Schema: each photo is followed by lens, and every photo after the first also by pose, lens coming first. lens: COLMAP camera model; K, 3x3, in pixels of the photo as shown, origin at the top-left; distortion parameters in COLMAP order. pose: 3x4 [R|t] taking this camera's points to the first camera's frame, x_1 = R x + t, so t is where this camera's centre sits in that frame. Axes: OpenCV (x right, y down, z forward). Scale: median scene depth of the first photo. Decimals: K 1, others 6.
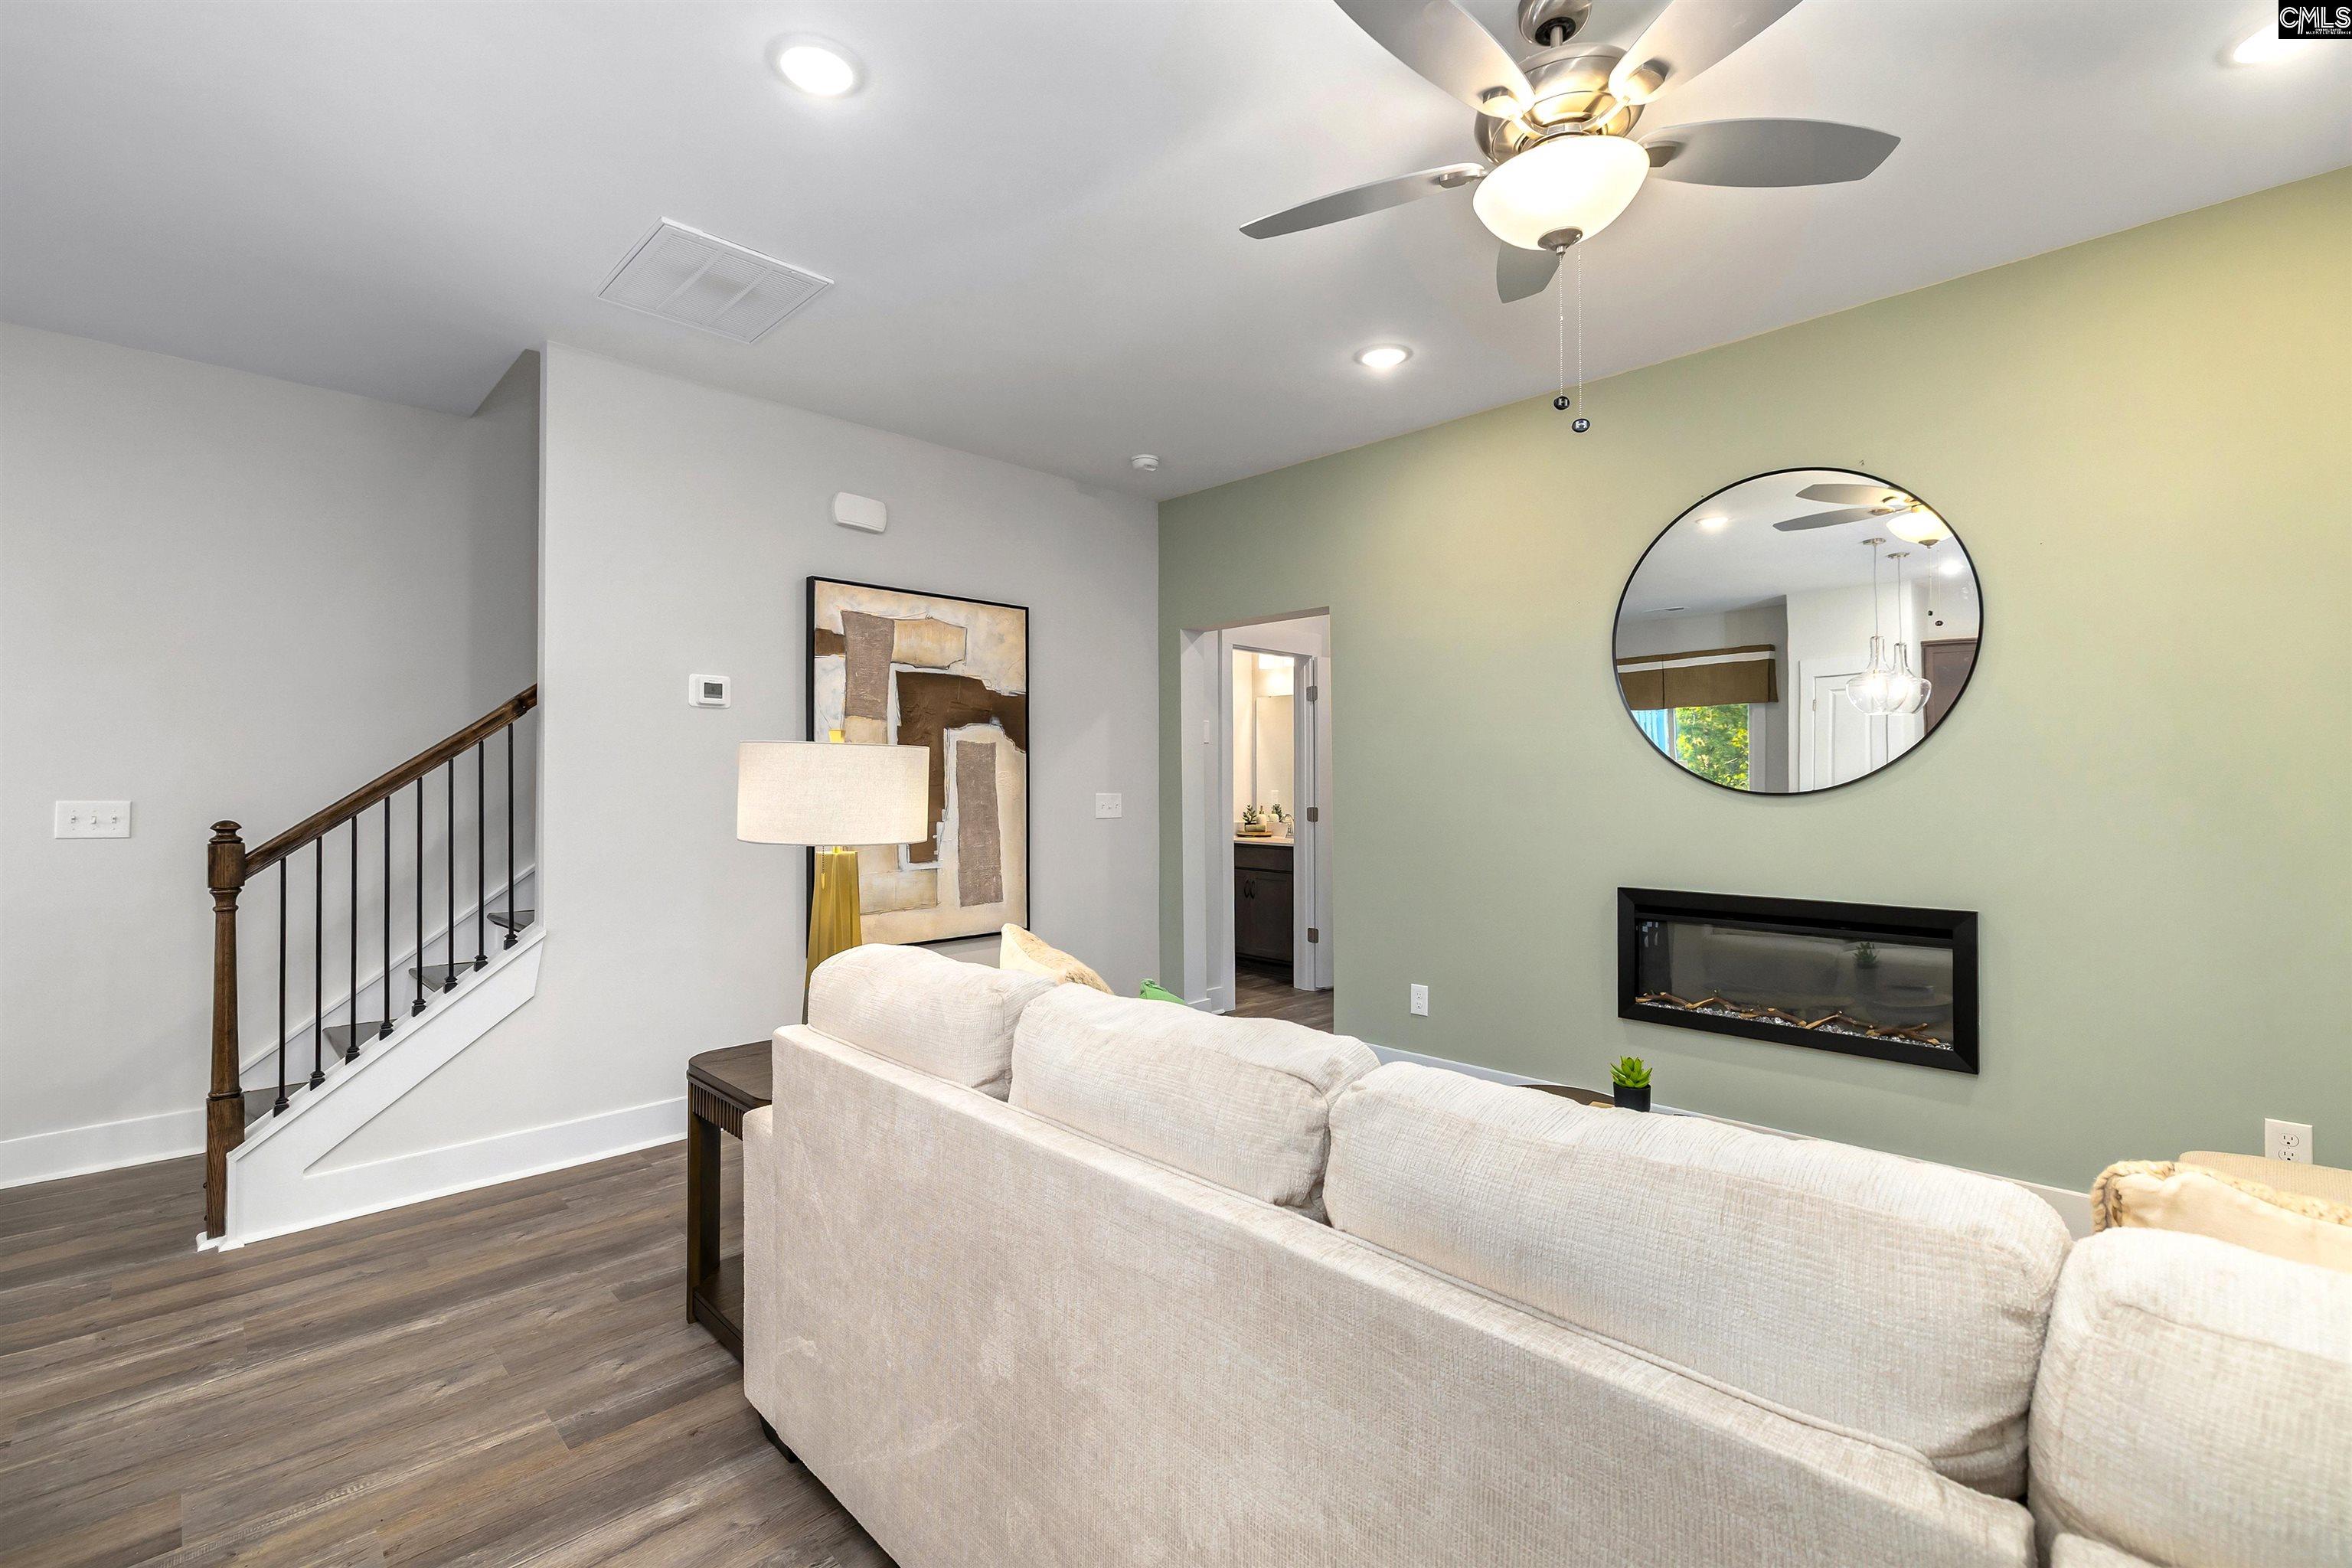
lens RADIAL K [[998.1, 0, 1179.9], [0, 998.1, 778.3], [0, 0, 1]] dist [0.000058, 0.000822]
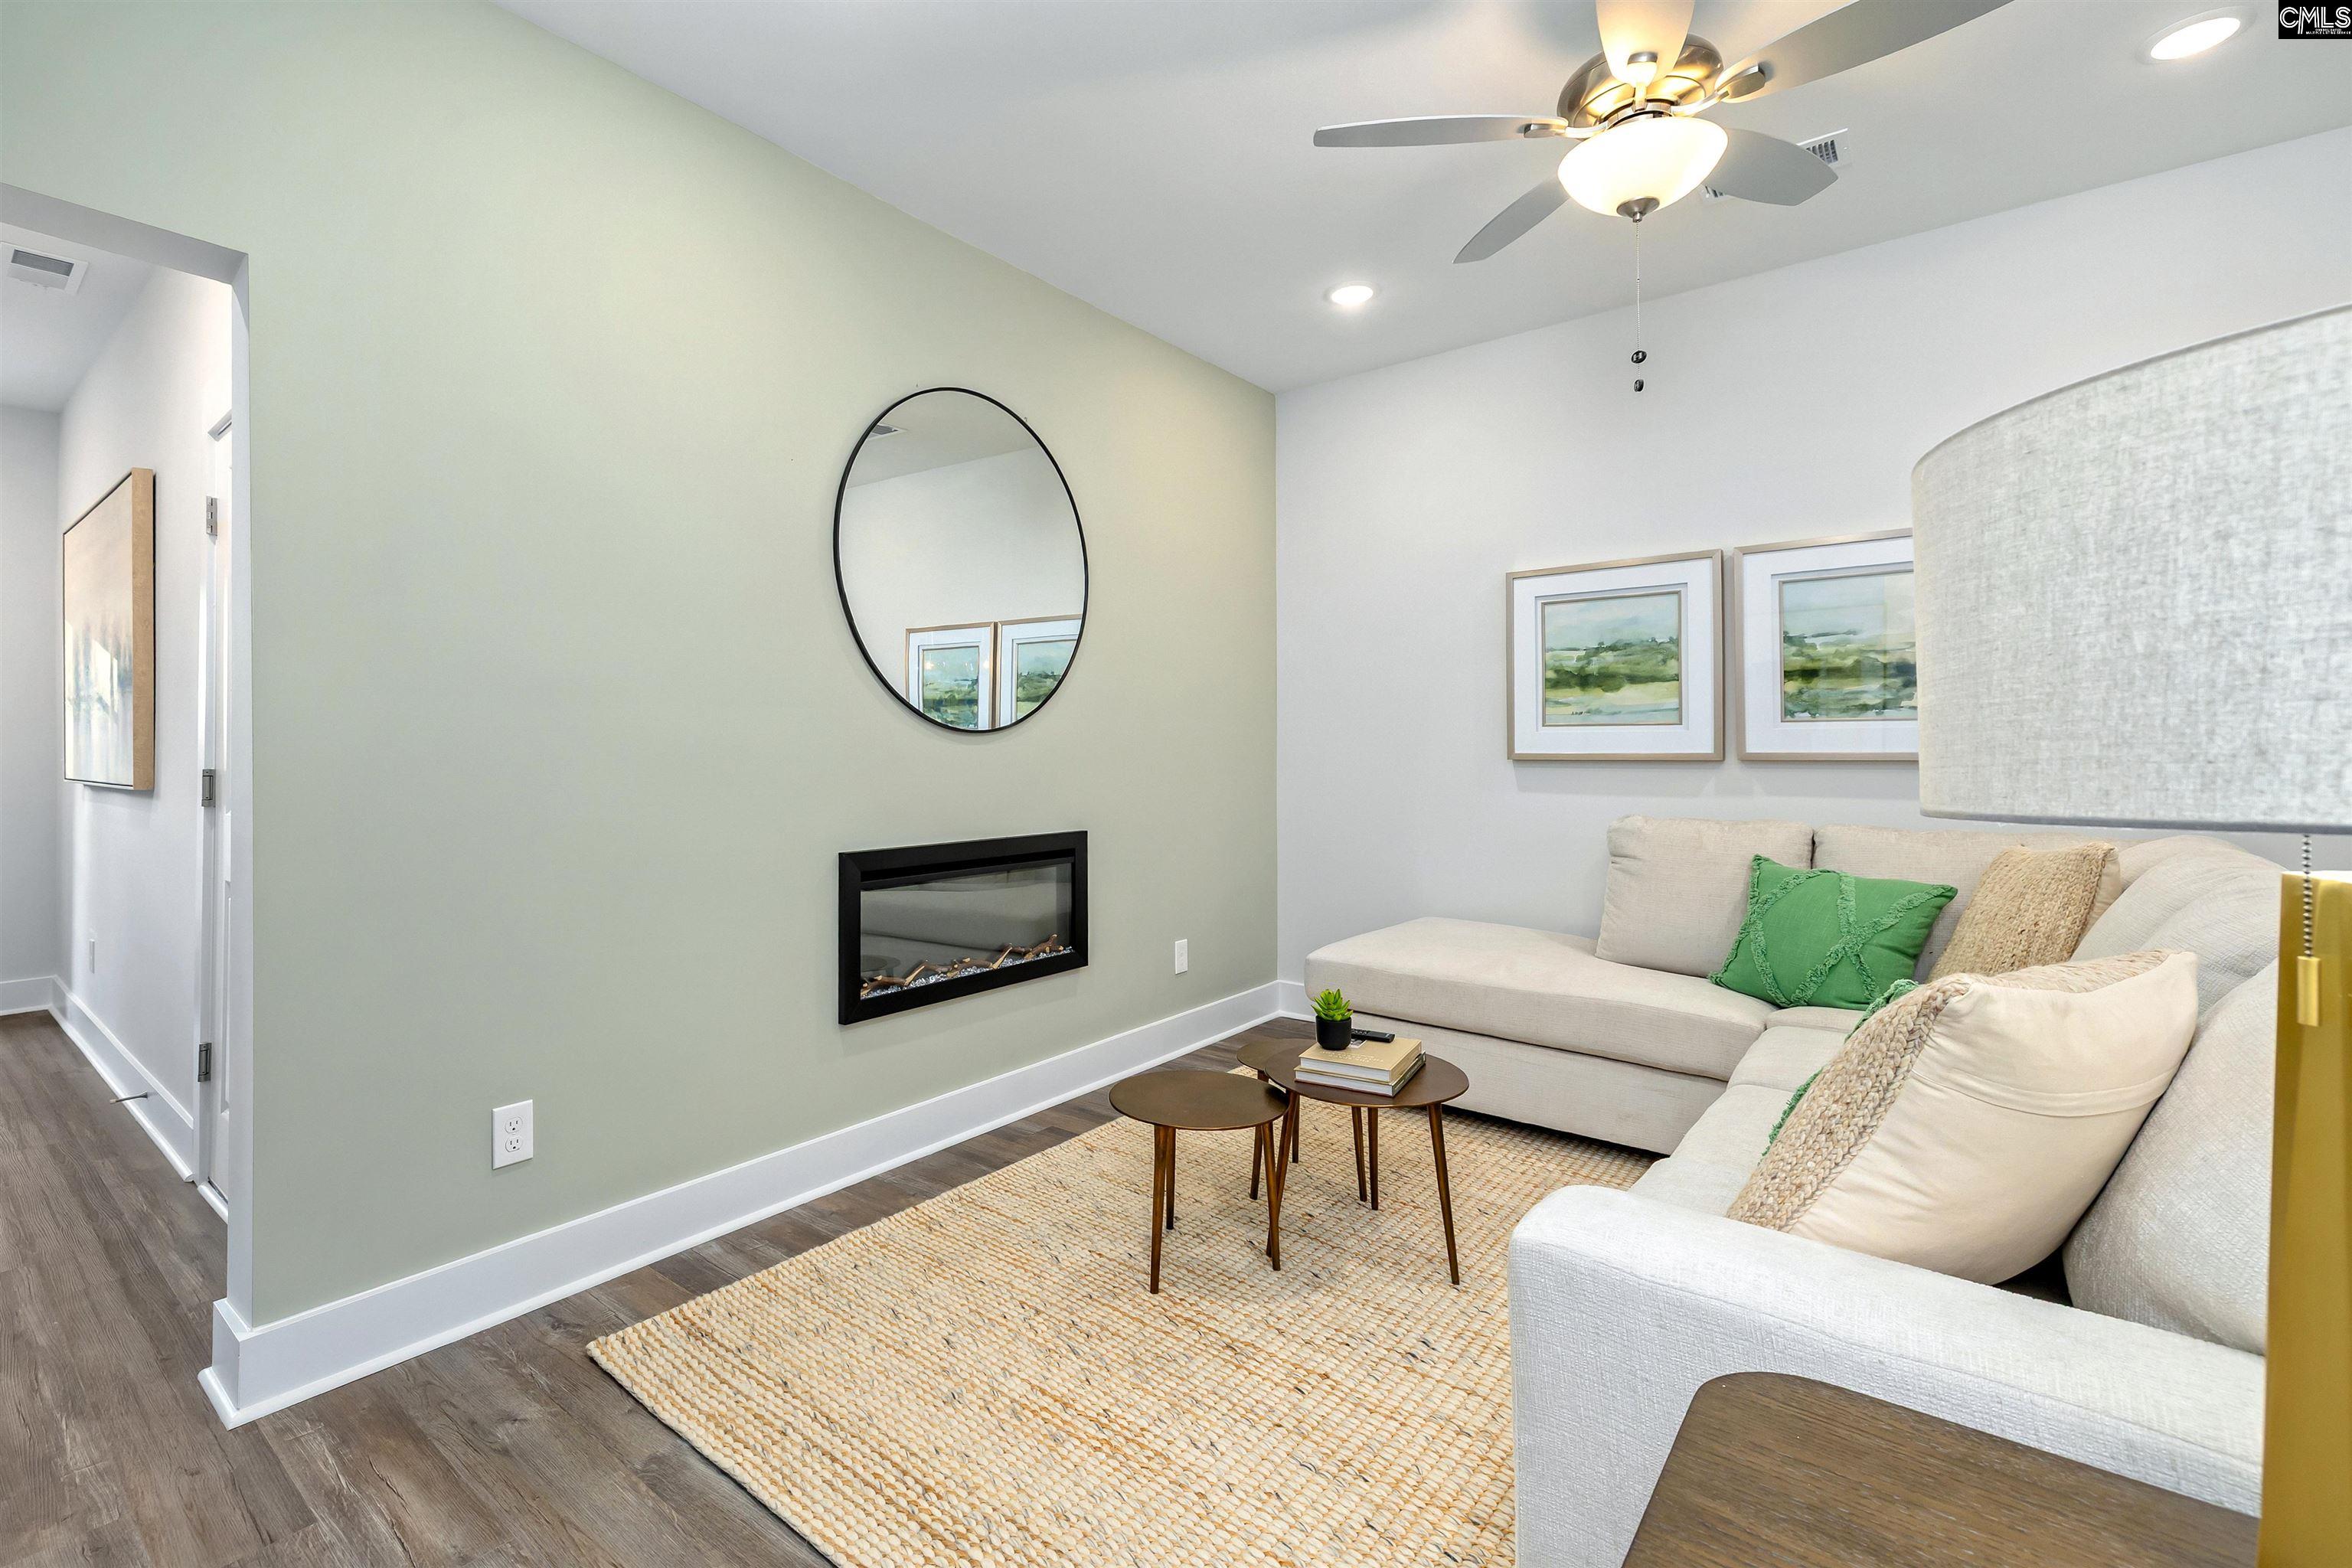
lens RADIAL K [[1044.8, 0, 1110.8], [0, 1044.8, 738.3], [0, 0, 1]] dist [-0.004094, 0.003268]
pose [[-0.085675, 0.012026, 0.996251, -0.328254], [-0.002331, 0.999922, -0.012270, 0.027629], [-0.996320, -0.003373, -0.085641, 0.773682]]
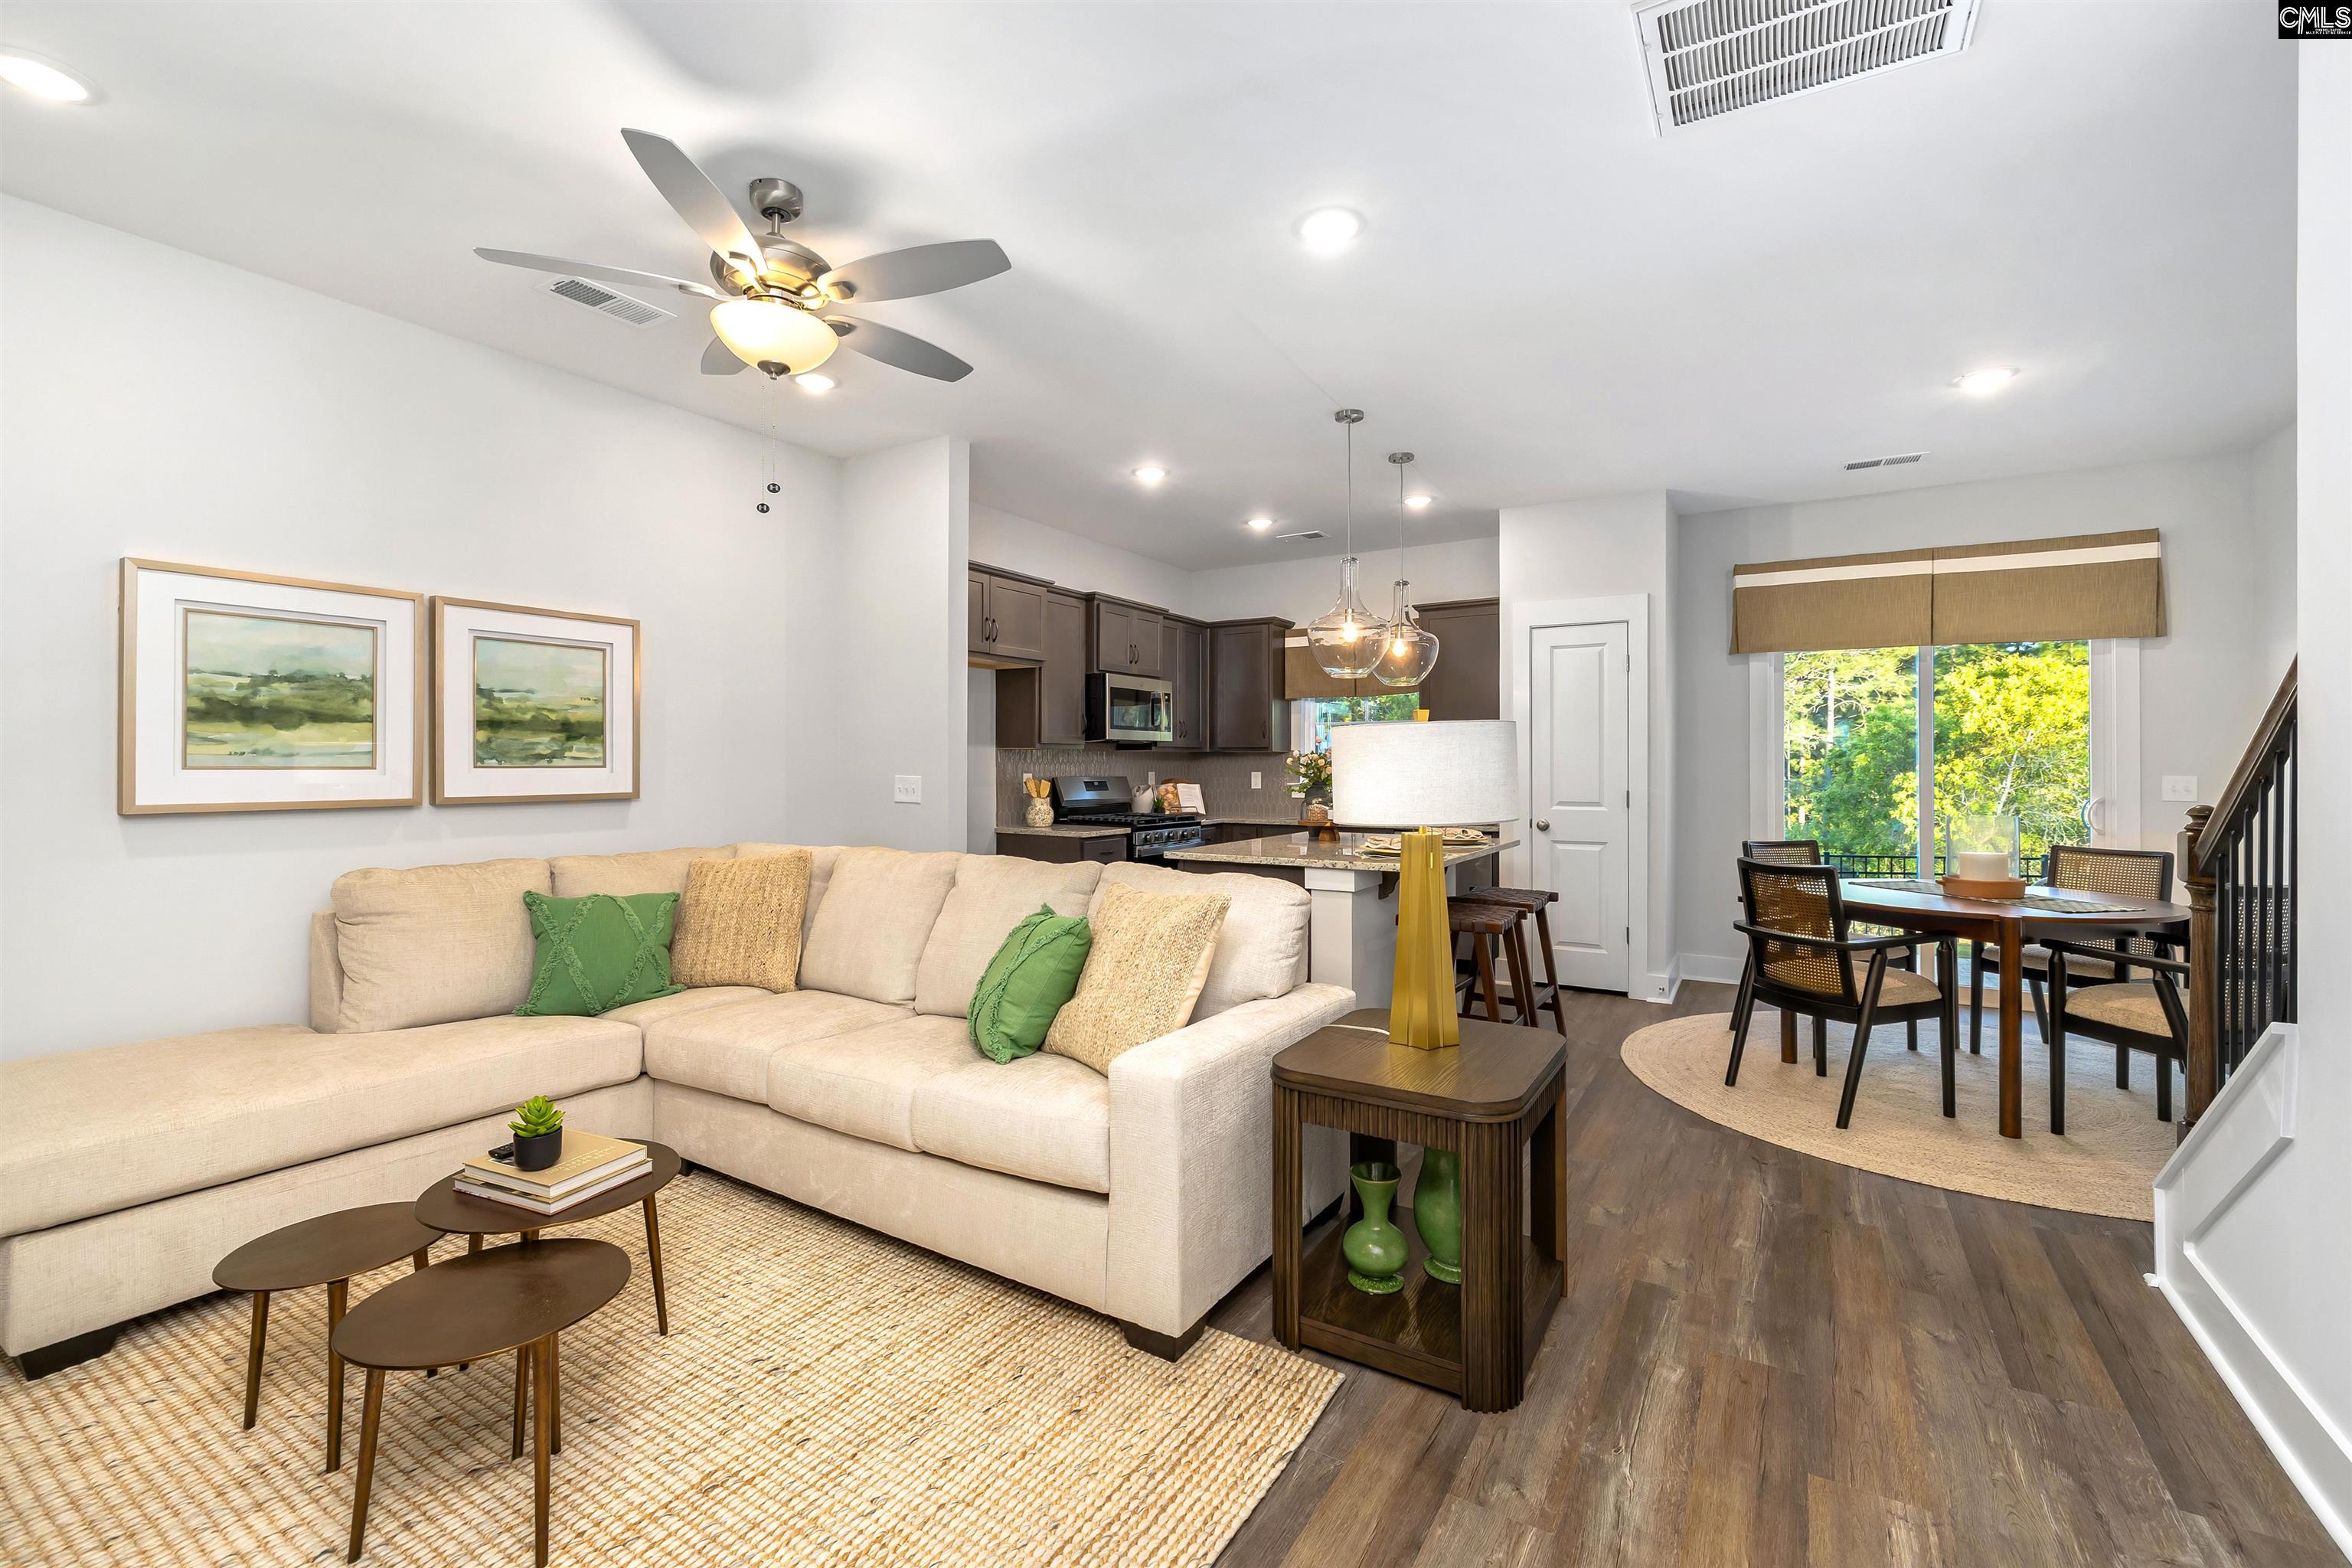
lens RADIAL K [[1021.3, 0, 1146.3], [0, 1021.3, 756.3], [0, 0, 1]] dist [-0.005445, 0.002355]
pose [[-0.977585, -0.000443, -0.210540, 0.081962], [0.002628, 0.999894, -0.014308, 0.006960], [0.210524, -0.014540, -0.977481, 1.145136]]
